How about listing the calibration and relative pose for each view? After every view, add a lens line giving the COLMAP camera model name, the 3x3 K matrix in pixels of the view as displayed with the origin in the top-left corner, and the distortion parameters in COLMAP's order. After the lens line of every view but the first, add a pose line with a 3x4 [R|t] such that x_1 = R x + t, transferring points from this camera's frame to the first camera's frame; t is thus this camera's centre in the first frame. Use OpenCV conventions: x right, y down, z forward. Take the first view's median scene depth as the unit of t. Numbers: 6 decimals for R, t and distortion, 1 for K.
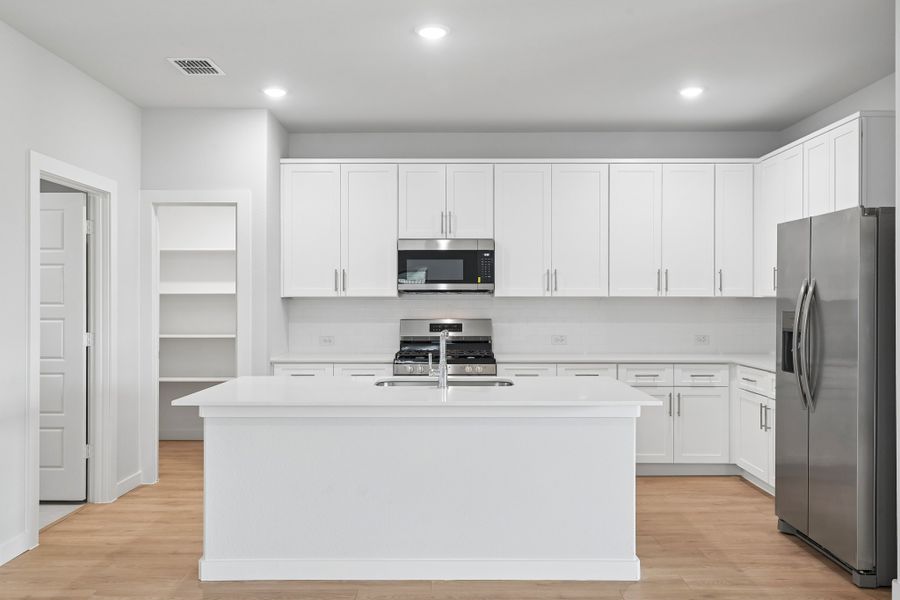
lens RADIAL K [[733.6, 0, 450.7], [0, 733.6, 300.7], [0, 0, 1]] dist [0.014644, 0.019404]
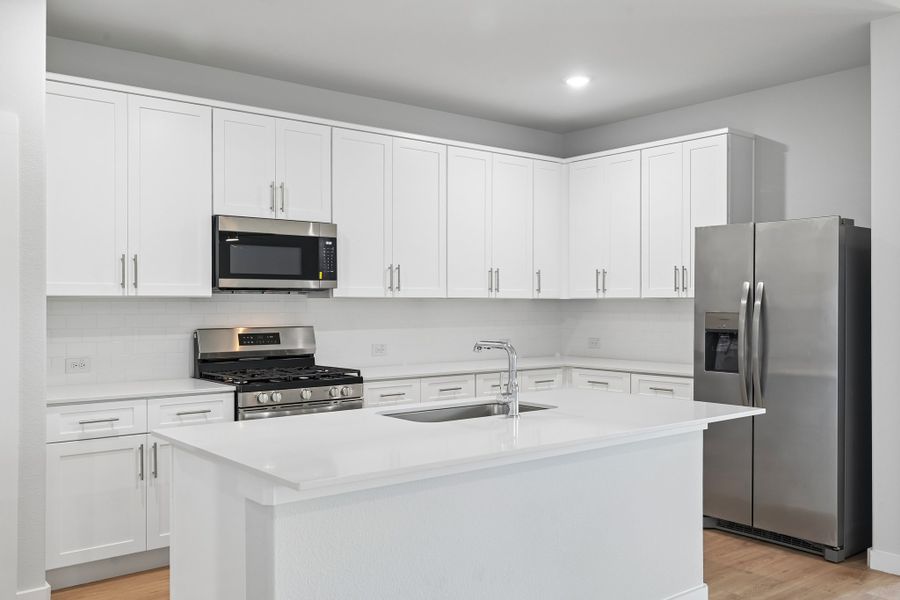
lens RADIAL K [[792.2, 0, 451.8], [0, 792.2, 303.2], [0, 0, 1]] dist [0.003853, -0.010735]
pose [[0.772113, -0.000683, 0.635485, -0.380321], [0.000581, 1.000000, 0.000369, 0.000607], [-0.635485, 0.000084, 0.772113, 0.272564]]
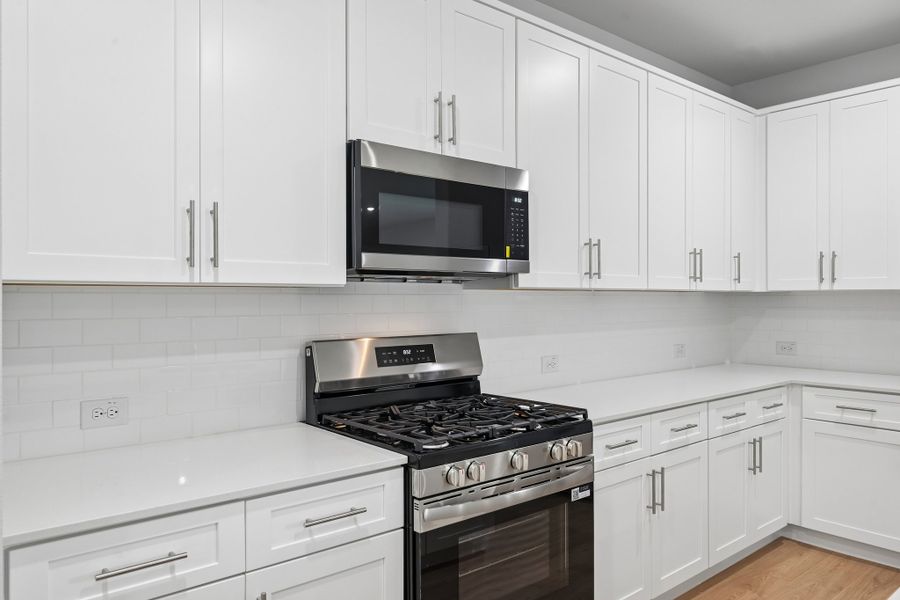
lens RADIAL K [[639.8, 0, 447.5], [0, 639.8, 296.6], [0, 0, 1]] dist [-0.009945, 0.005884]
pose [[0.760540, 0.000242, 0.649291, -0.256789], [0.001054, 0.999998, -0.001607, 0.001137], [-0.649290, 0.001907, 0.760539, 0.710380]]
